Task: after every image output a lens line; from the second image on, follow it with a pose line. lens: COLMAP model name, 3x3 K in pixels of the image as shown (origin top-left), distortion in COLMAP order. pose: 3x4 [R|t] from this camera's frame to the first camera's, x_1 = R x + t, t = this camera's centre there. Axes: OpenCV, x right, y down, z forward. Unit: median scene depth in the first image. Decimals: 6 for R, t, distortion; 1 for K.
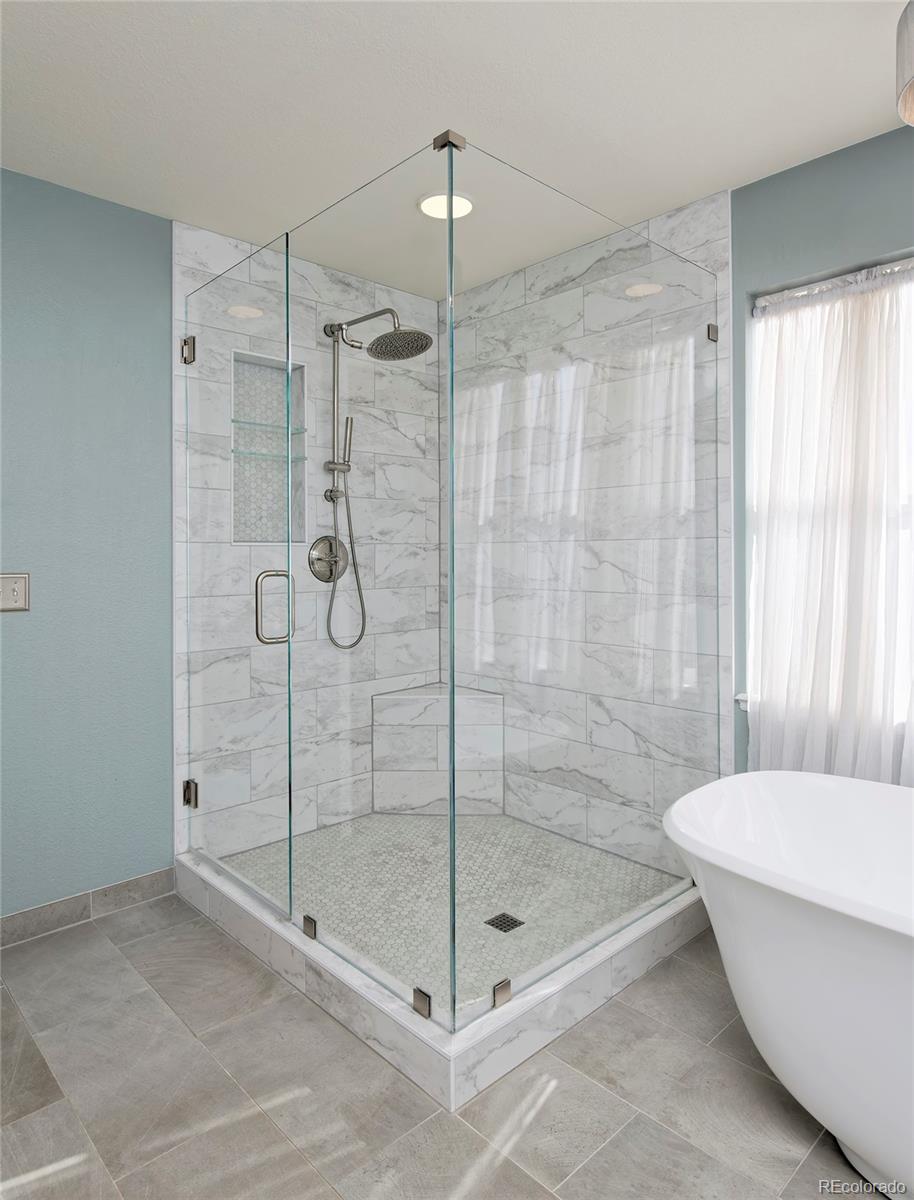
lens RADIAL K [[727.9, 0, 467.8], [0, 727.9, 568.2], [0, 0, 1]] dist [-0.000304, 0.001991]
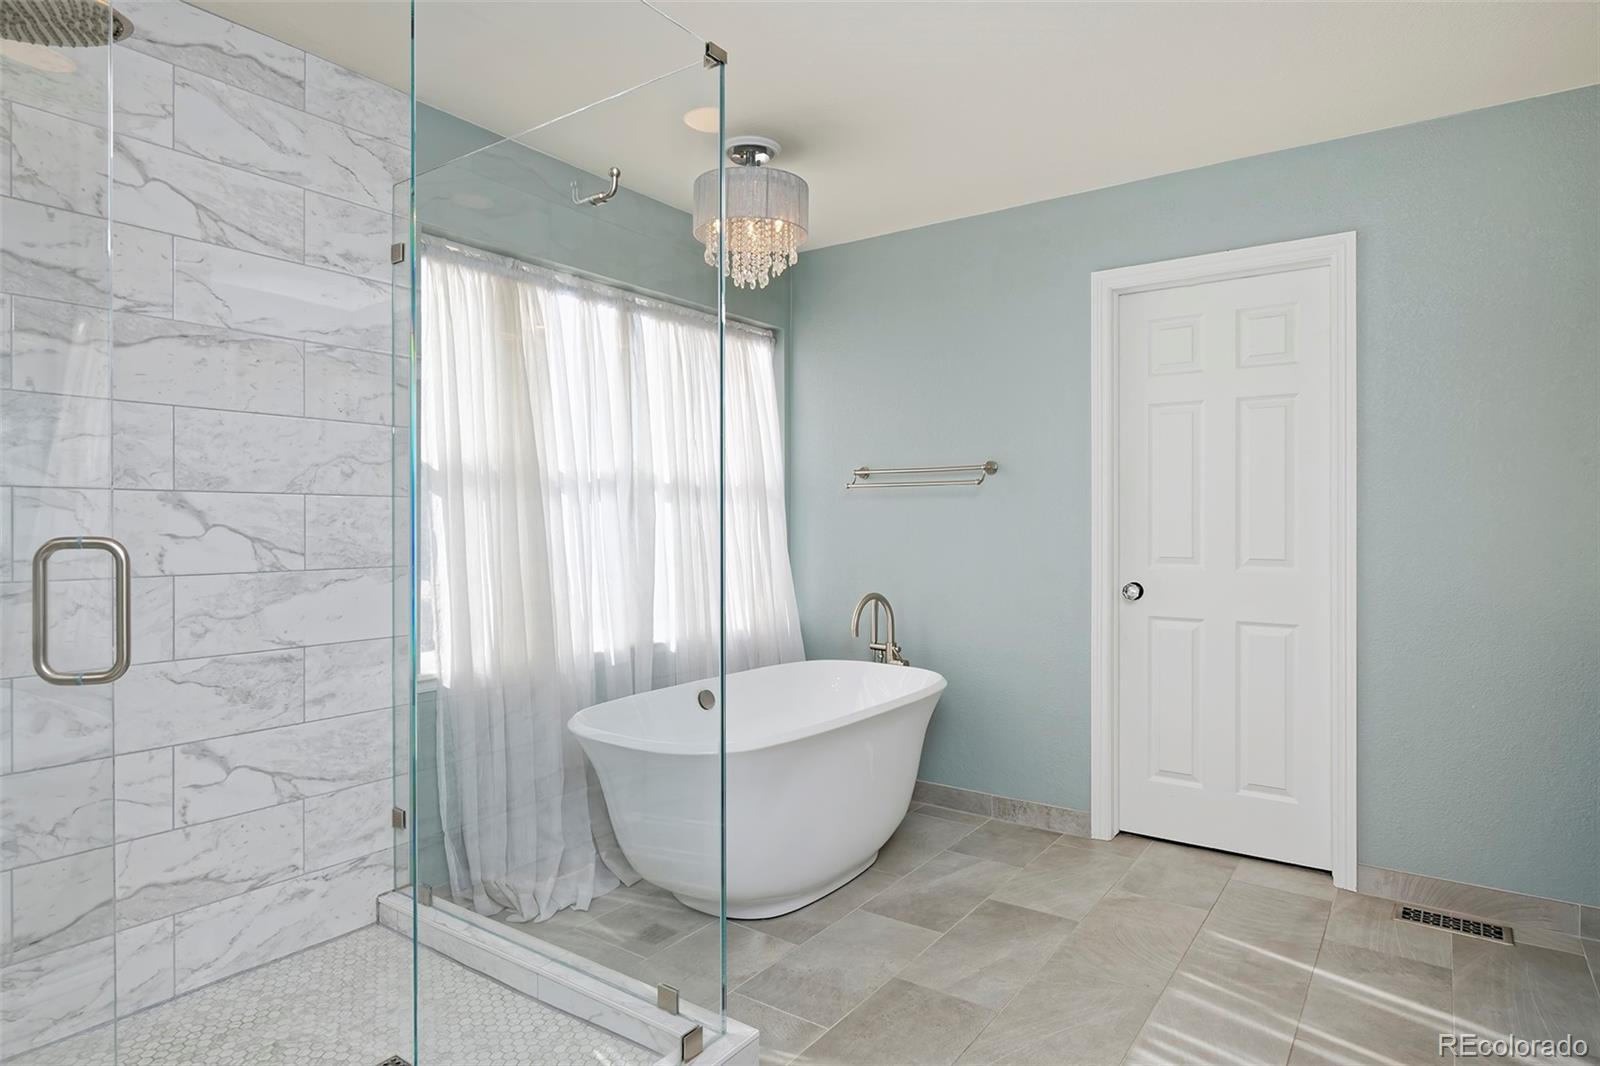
lens RADIAL K [[895.2, 0, 800.8], [0, 895.2, 527.6], [0, 0, 1]] dist [-0.001682, -0.000426]
pose [[-0.186157, -0.005745, 0.982503, -0.687217], [0.008041, 0.999941, 0.007371, -0.009123], [-0.982487, 0.009272, -0.186100, 0.658621]]
